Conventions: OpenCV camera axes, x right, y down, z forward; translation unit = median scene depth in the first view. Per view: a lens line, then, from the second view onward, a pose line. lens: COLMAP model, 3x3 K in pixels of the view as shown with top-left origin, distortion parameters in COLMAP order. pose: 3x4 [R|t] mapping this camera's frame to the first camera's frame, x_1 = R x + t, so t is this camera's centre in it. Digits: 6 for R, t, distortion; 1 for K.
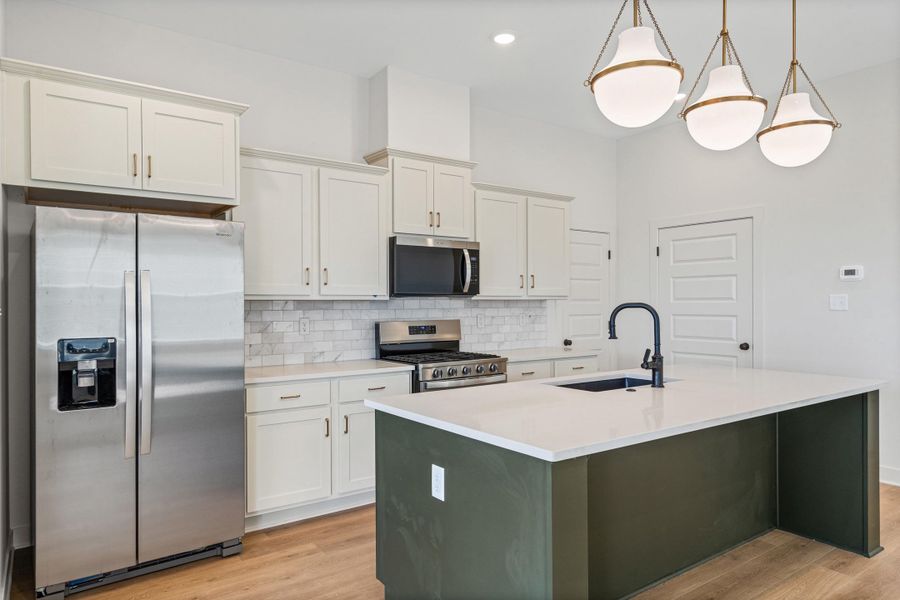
lens RADIAL K [[579.8, 0, 450.0], [0, 579.8, 300.0], [0, 0, 1]] dist [0.001612, 0.000598]
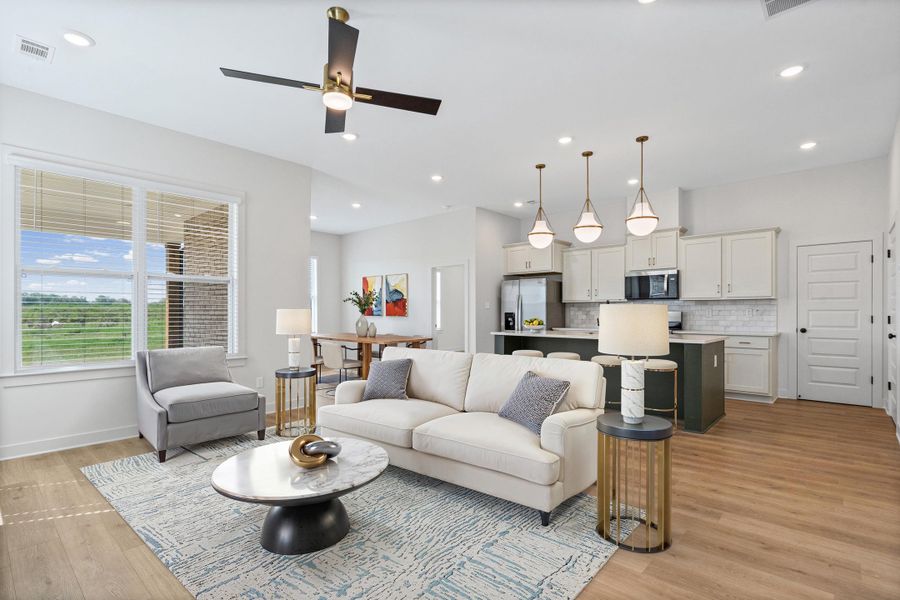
lens RADIAL K [[413.0, 0, 450.0], [0, 413.0, 300.0], [0, 0, 1]] dist [0.001683, 0.000696]
pose [[0.226493, -0.024542, -0.973704, 1.049398], [0.004324, 0.999698, -0.024191, 0.024475], [0.974003, 0.001268, 0.226530, -0.019535]]
